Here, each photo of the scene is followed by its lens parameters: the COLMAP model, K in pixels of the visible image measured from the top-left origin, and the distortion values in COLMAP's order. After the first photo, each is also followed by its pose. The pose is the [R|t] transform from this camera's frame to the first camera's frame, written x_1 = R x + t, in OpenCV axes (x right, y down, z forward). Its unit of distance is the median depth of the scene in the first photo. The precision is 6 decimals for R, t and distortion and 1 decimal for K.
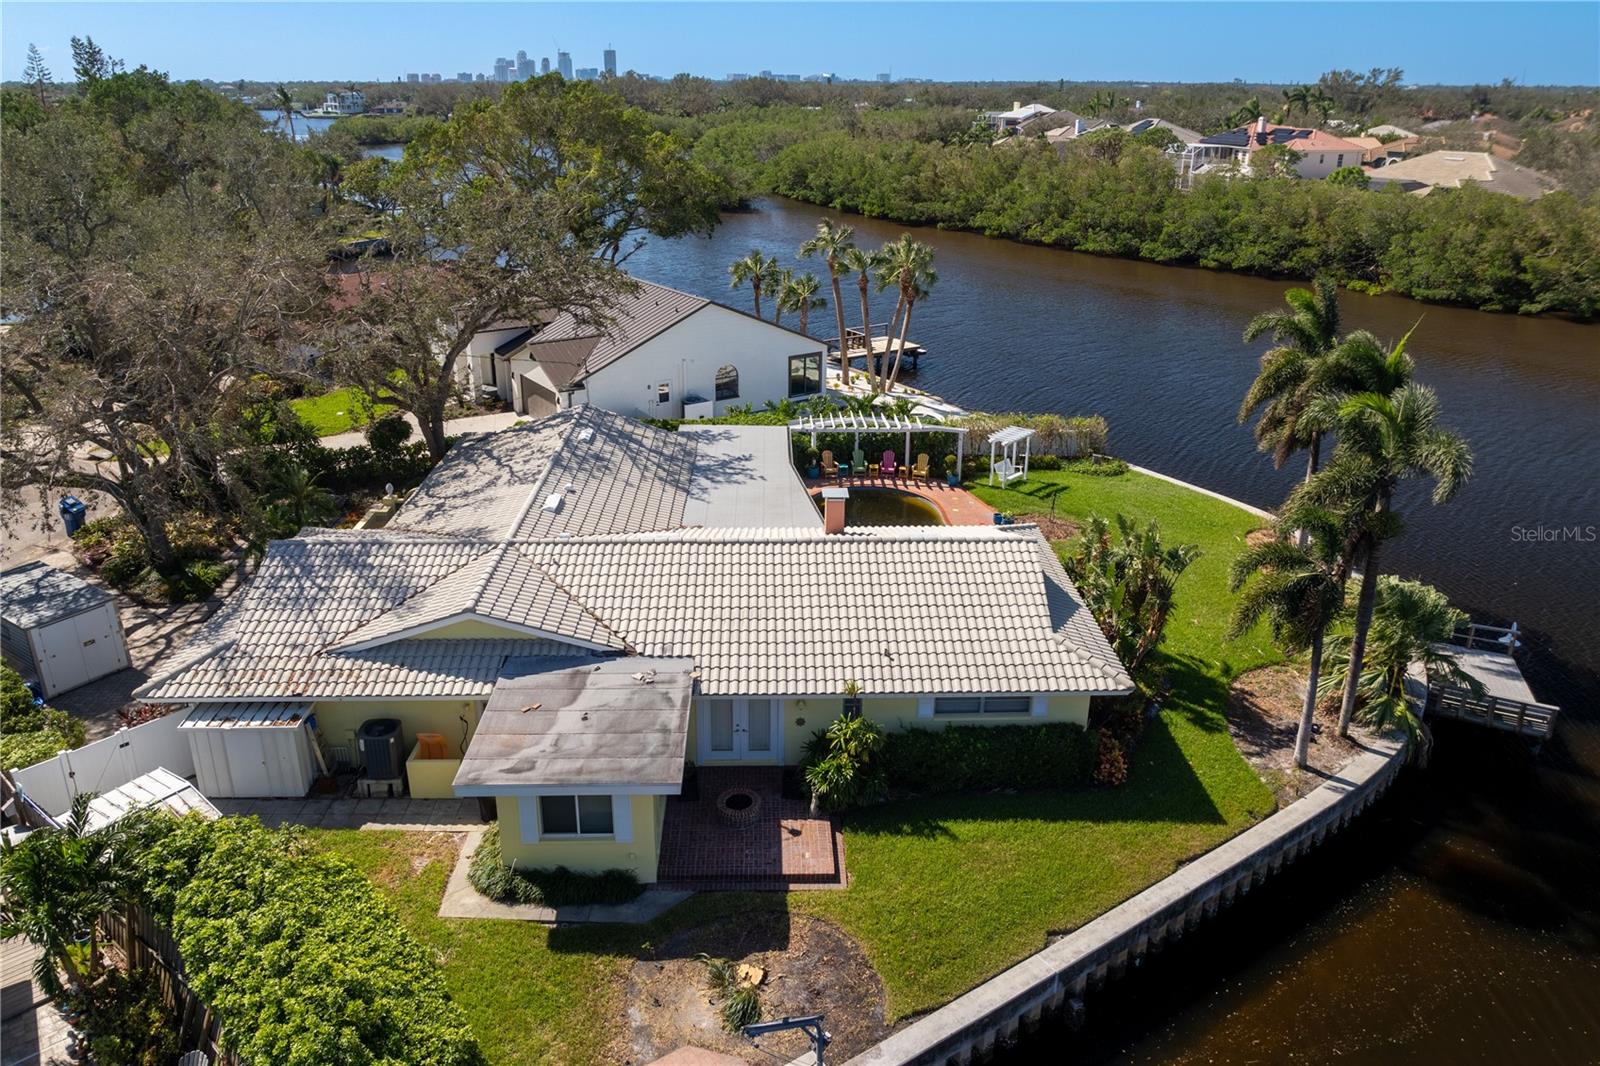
lens RADIAL K [[1126.0, 0, 796.6], [0, 1126.0, 478.3], [0, 0, 1]] dist [-0.022307, 0.007311]
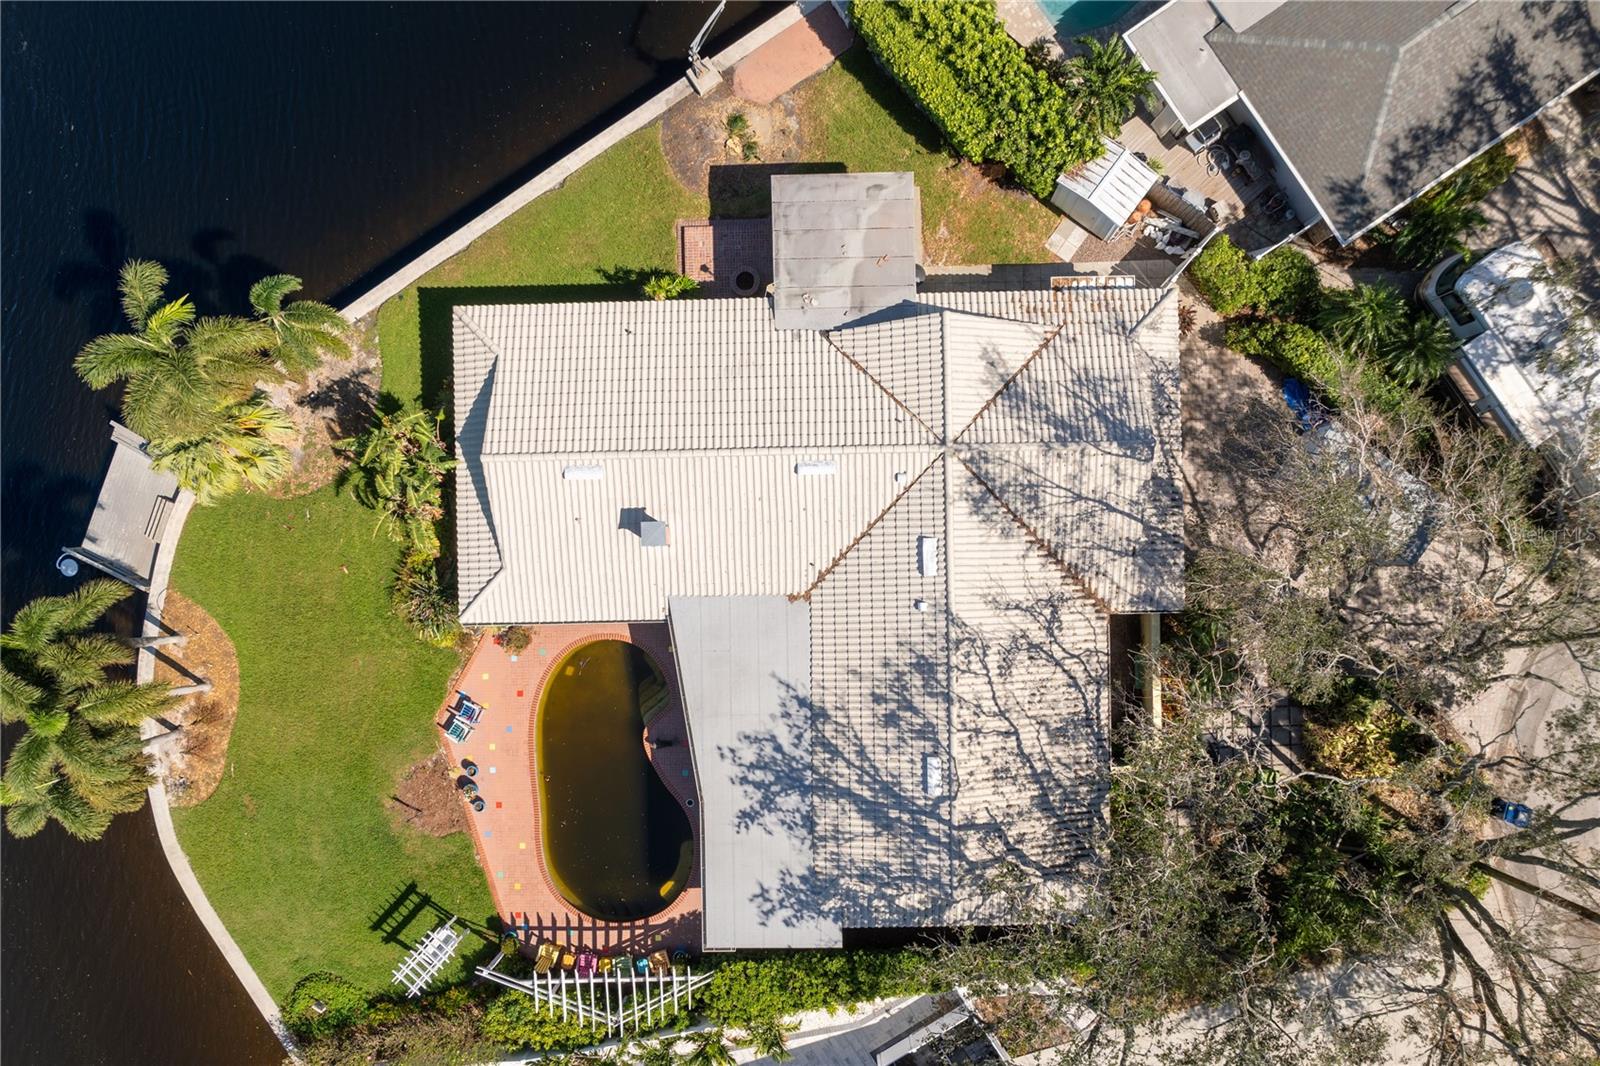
lens RADIAL K [[1136.4, 0, 800.0], [0, 1136.4, 533.0], [0, 0, 1]] dist [-0.025209, 0.001759]
pose [[-0.999968, -0.005934, 0.005457, -0.121529], [0.007020, -0.308095, 0.951330, -1.124452], [-0.003964, 0.951337, 0.308127, 0.772107]]
